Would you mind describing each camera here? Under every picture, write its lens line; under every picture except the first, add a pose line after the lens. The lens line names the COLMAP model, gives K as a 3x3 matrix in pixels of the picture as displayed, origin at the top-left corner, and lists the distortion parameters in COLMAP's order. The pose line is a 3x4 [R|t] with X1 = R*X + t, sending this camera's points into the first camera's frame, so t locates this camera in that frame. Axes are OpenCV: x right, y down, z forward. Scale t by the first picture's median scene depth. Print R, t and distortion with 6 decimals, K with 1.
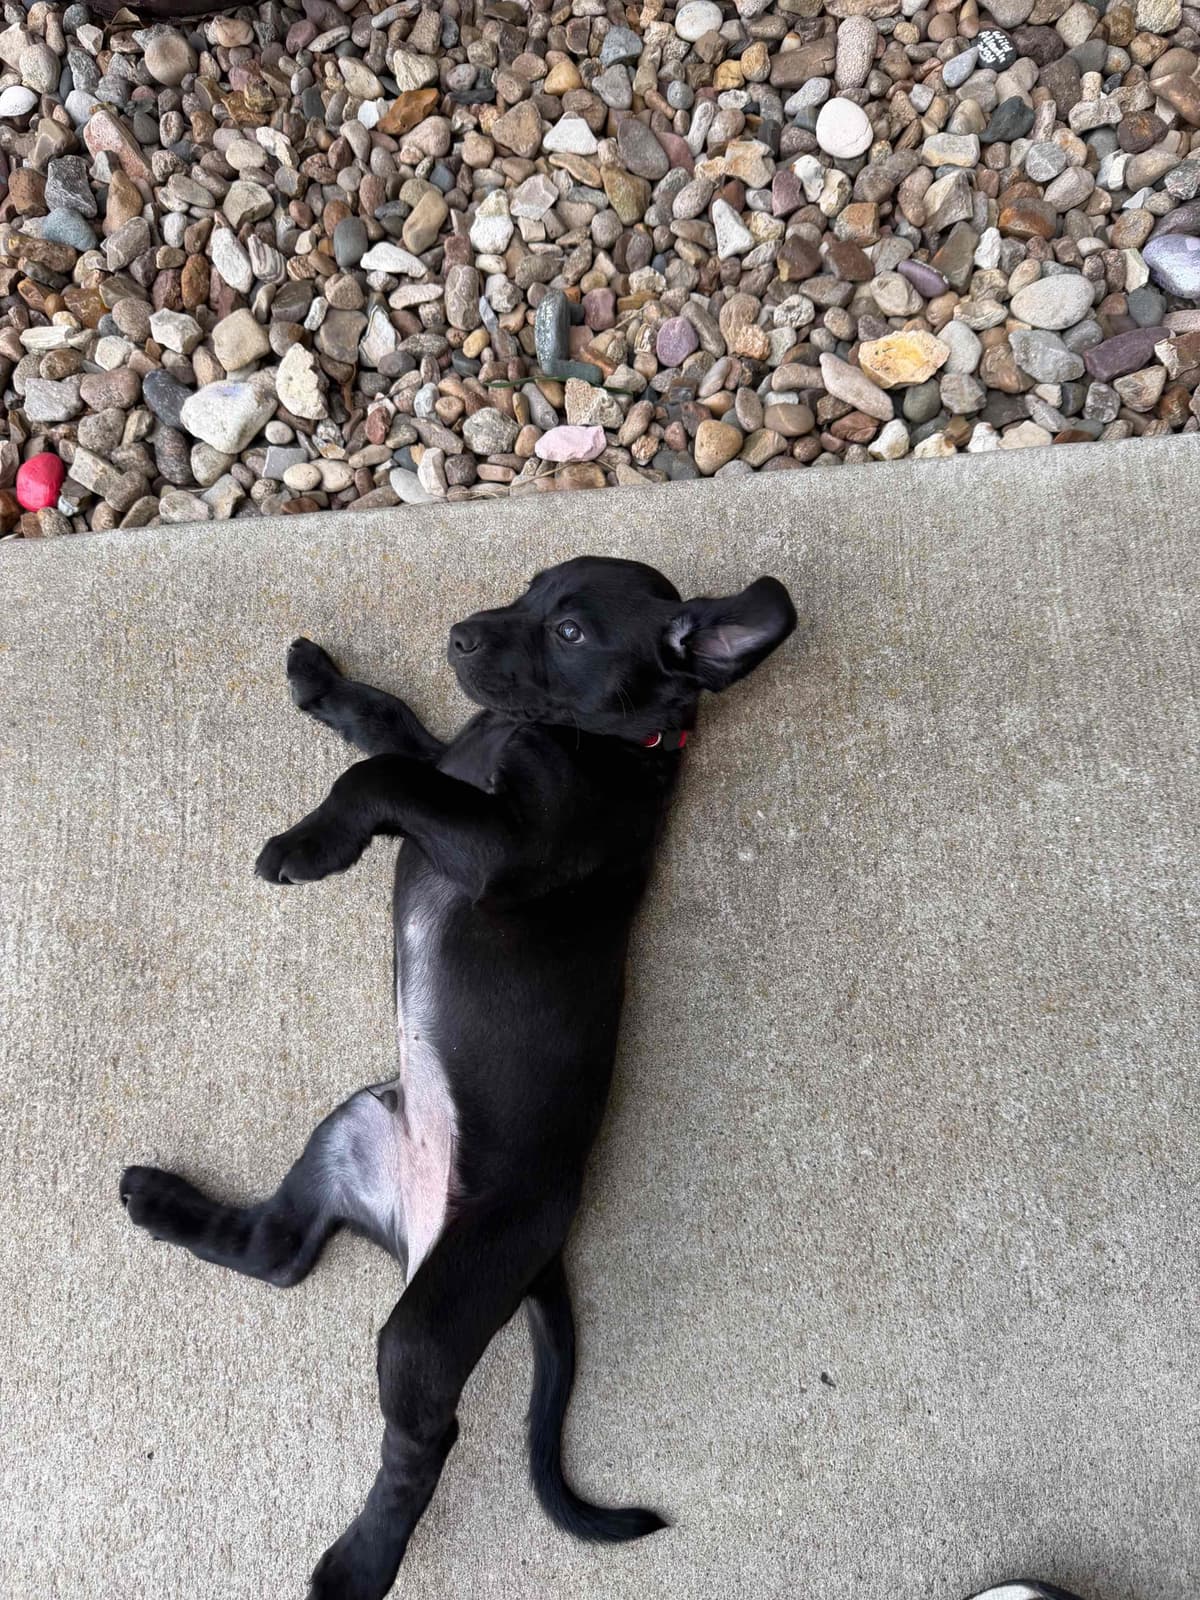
lens RADIAL K [[1151.9, 0, 600.0], [0, 1151.9, 800.0], [0, 0, 1]] dist [-0.006774, 0.000244]
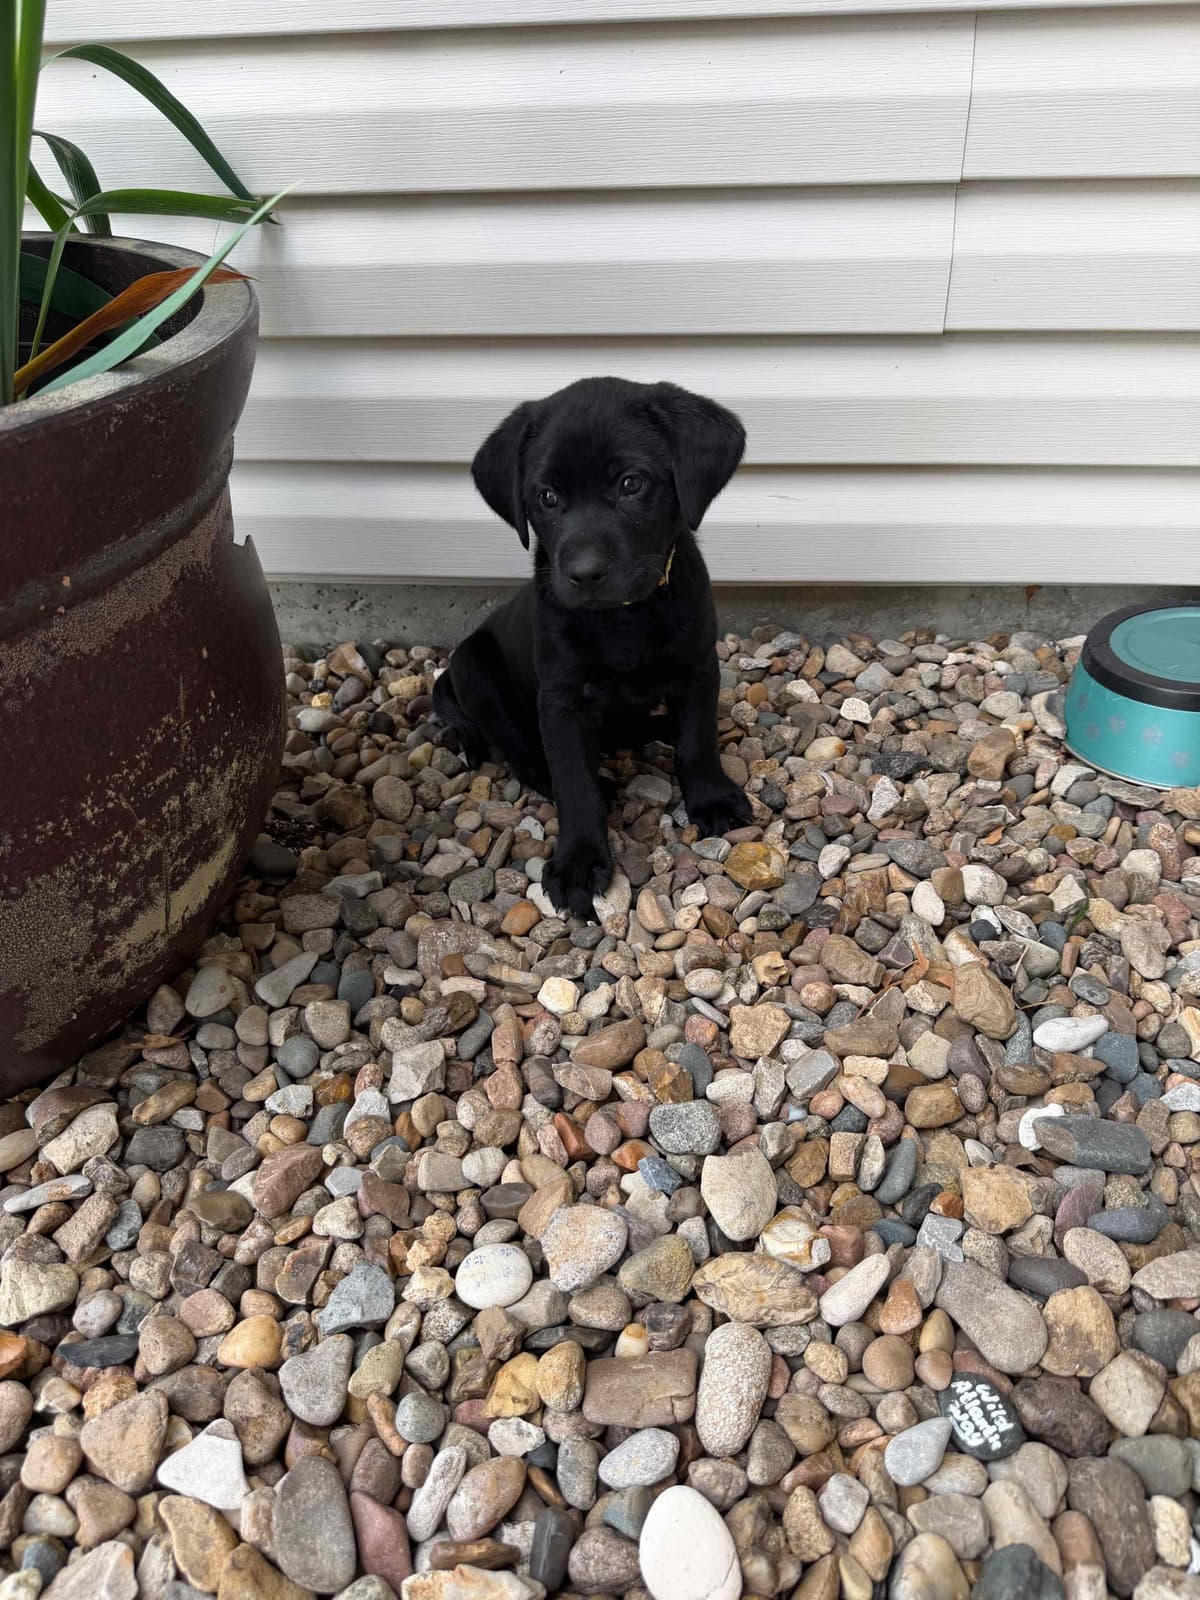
lens RADIAL K [[1151.9, 0, 600.0], [0, 1151.9, 800.0], [0, 0, 1]] dist [-0.006774, 0.000244]
pose [[0.986686, 0.099307, -0.128798, 0.201409], [-0.159381, 0.748088, -0.644175, -0.488259], [0.032381, 0.656127, 0.753956, 0.368485]]
